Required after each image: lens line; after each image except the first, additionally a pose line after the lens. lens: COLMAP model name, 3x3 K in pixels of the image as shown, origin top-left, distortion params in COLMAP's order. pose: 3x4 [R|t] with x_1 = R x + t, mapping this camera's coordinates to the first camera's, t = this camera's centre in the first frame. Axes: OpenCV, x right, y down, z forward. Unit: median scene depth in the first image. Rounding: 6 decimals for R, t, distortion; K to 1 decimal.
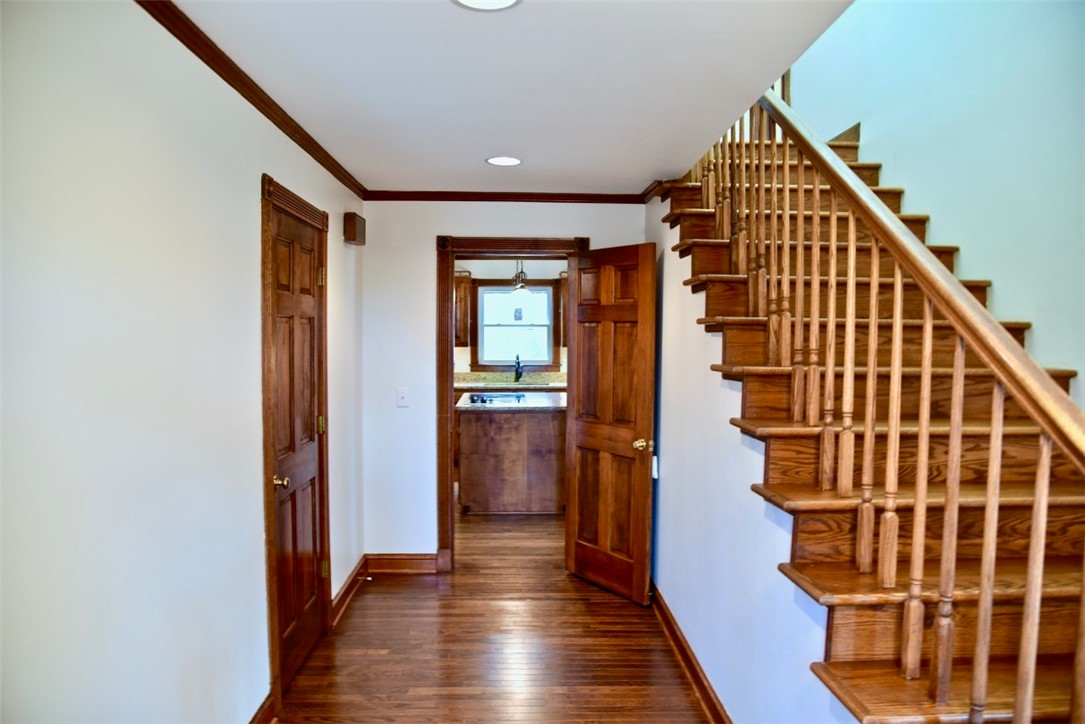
lens RADIAL K [[719.4, 0, 553.1], [0, 719.4, 367.9], [0, 0, 1]] dist [-0.111316, 0.064979]
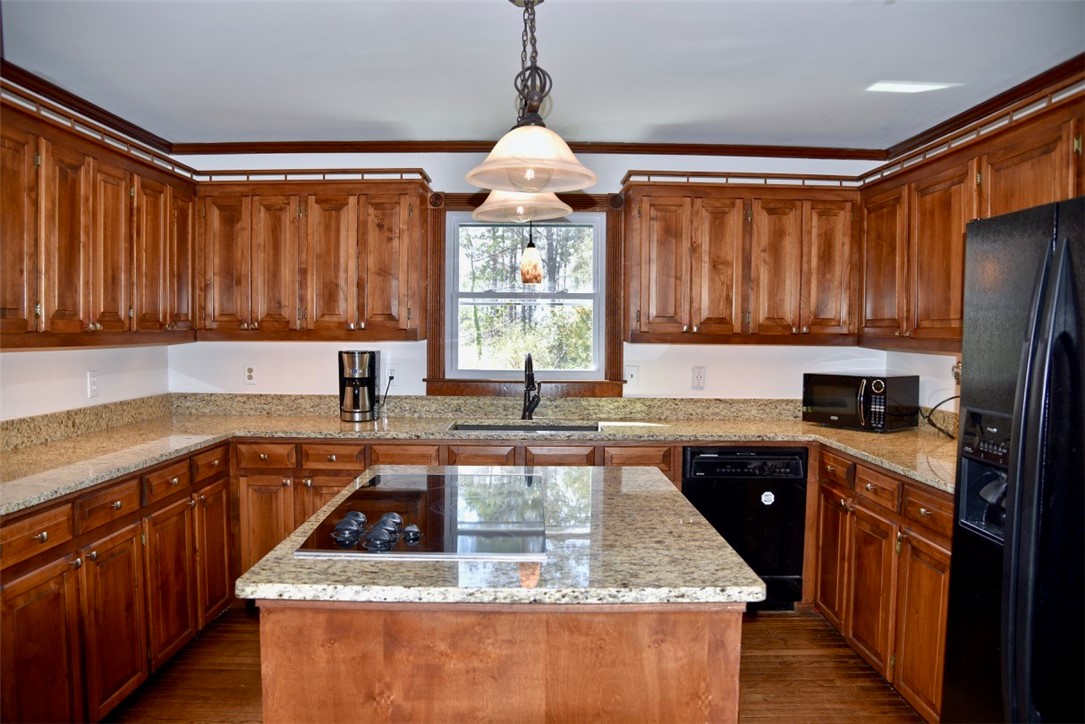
lens RADIAL K [[739.7, 0, 550.6], [0, 739.7, 365.0], [0, 0, 1]] dist [-0.116182, 0.054254]
pose [[0.999321, 0.008462, -0.035860, -0.037035], [-0.008889, 0.999891, -0.011768, -0.017525], [0.035757, 0.012079, 0.999288, 1.034637]]
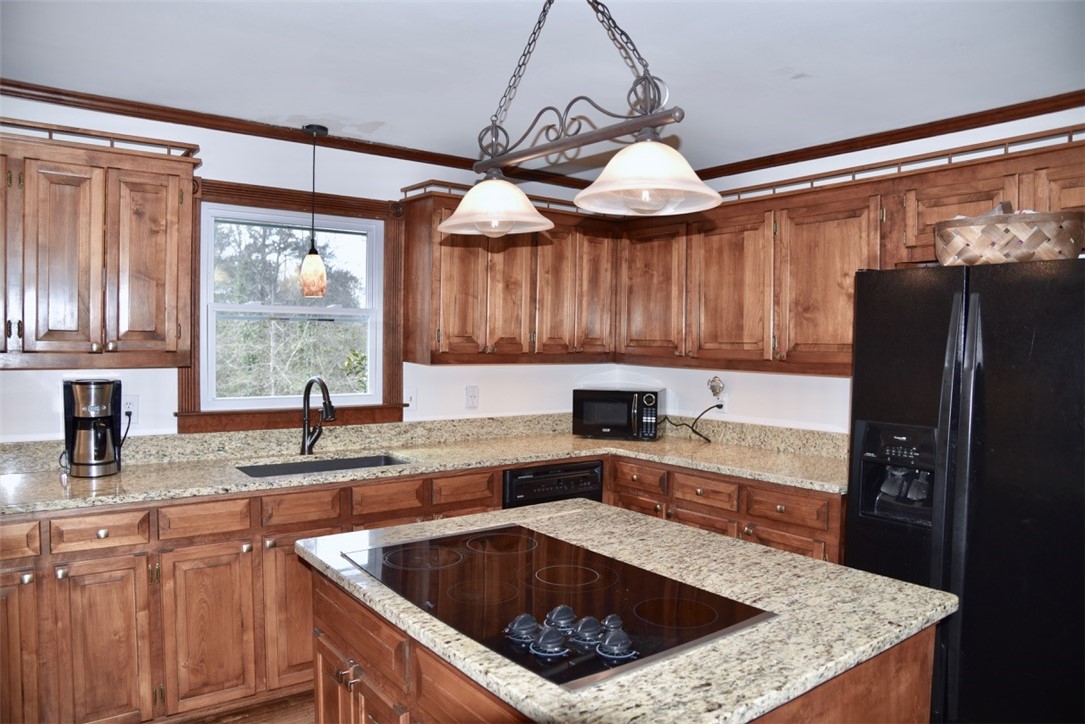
lens RADIAL K [[723.7, 0, 542.5], [0, 723.7, 362.0], [0, 0, 1]] dist [-0.120455, 0.068311]
pose [[0.831109, -0.005876, 0.556079, -0.310246], [0.019851, 0.999620, -0.019106, -0.039046], [-0.555756, 0.026918, 0.830910, 1.176901]]
